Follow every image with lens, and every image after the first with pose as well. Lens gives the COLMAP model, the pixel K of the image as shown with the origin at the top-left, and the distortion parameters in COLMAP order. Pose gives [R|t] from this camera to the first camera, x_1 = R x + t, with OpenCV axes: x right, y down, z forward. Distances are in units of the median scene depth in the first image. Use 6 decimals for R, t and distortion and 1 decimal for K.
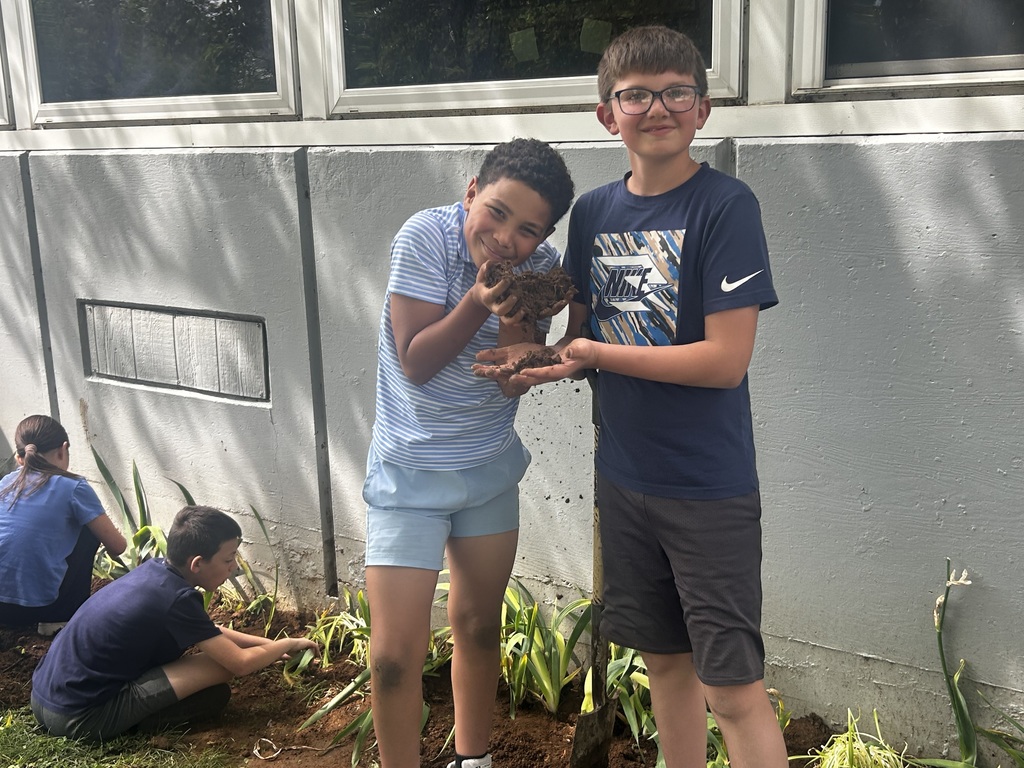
lens RADIAL K [[1132.7, 0, 512.0], [0, 1132.7, 384.0], [0, 0, 1]] dist [0.066364, -0.035007]
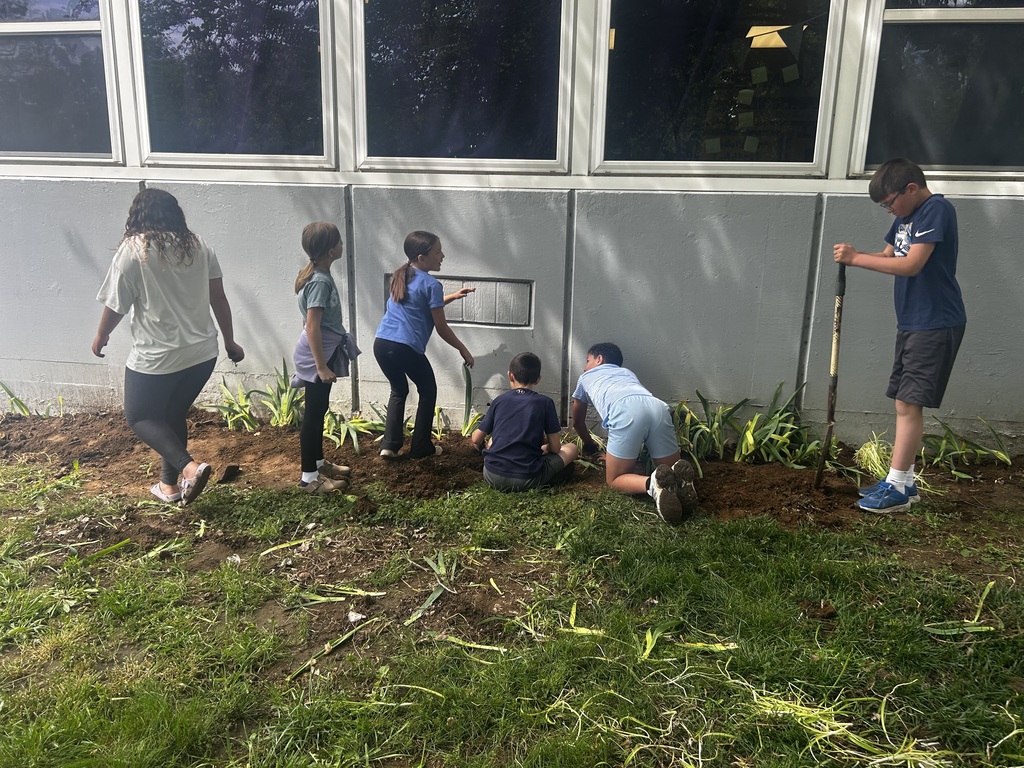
lens RADIAL K [[777.4, 0, 512.0], [0, 777.4, 384.0], [0, 0, 1]] dist [0.058412, -0.001915]
pose [[0.910118, -0.051040, 0.411193, -0.773459], [0.044466, 0.998684, 0.025542, 0.076717], [-0.411956, -0.004962, 0.911190, -0.154174]]
